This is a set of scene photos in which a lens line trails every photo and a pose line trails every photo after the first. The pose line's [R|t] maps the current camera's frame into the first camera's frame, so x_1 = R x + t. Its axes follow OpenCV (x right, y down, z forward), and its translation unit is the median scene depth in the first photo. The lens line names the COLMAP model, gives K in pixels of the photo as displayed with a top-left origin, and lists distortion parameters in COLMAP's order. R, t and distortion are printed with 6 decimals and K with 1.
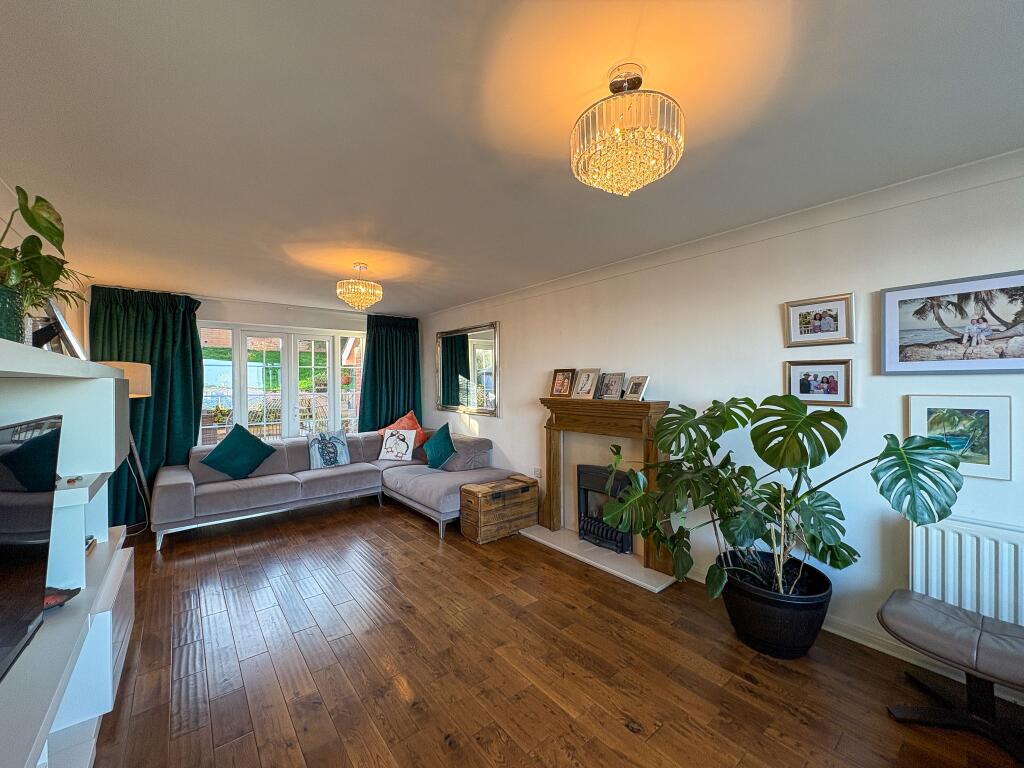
lens RADIAL K [[405.9, 0, 512.0], [0, 405.9, 383.6], [0, 0, 1]] dist [-0.002675, 0.000783]
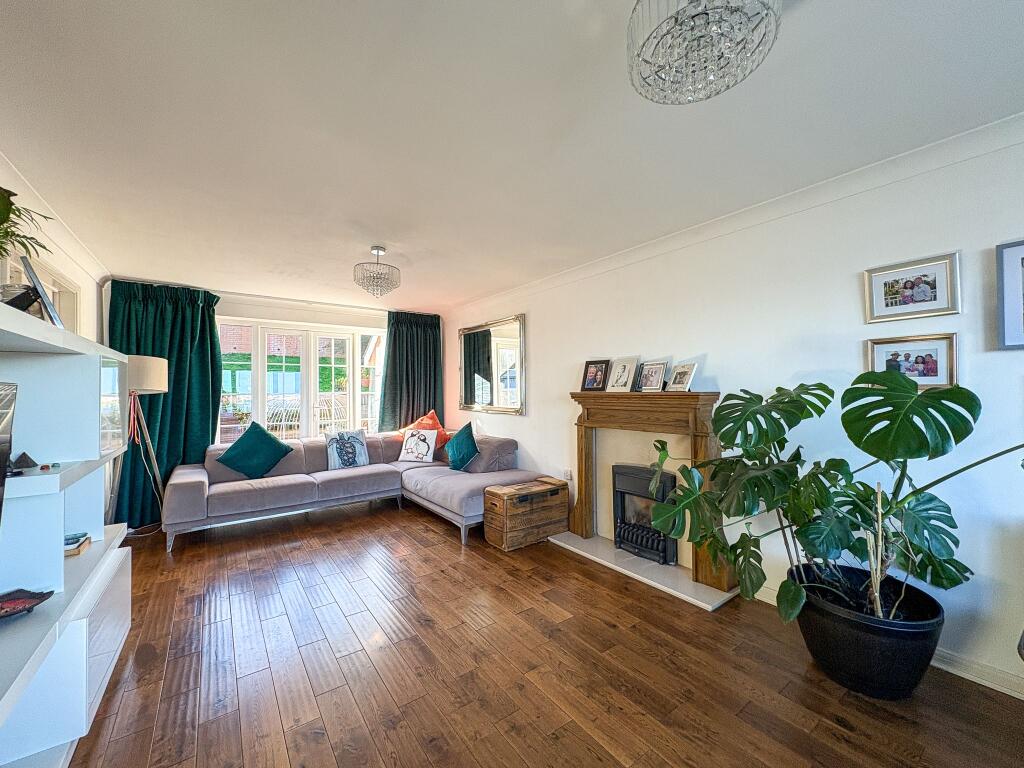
lens RADIAL K [[405.9, 0, 511.9], [0, 405.9, 384.5], [0, 0, 1]] dist [-0.002675, 0.000783]
pose [[0.998556, -0.003447, -0.053603, -0.021464], [0.002447, 0.999822, -0.018708, 0.054343], [0.053658, 0.018550, 0.998387, 0.120594]]
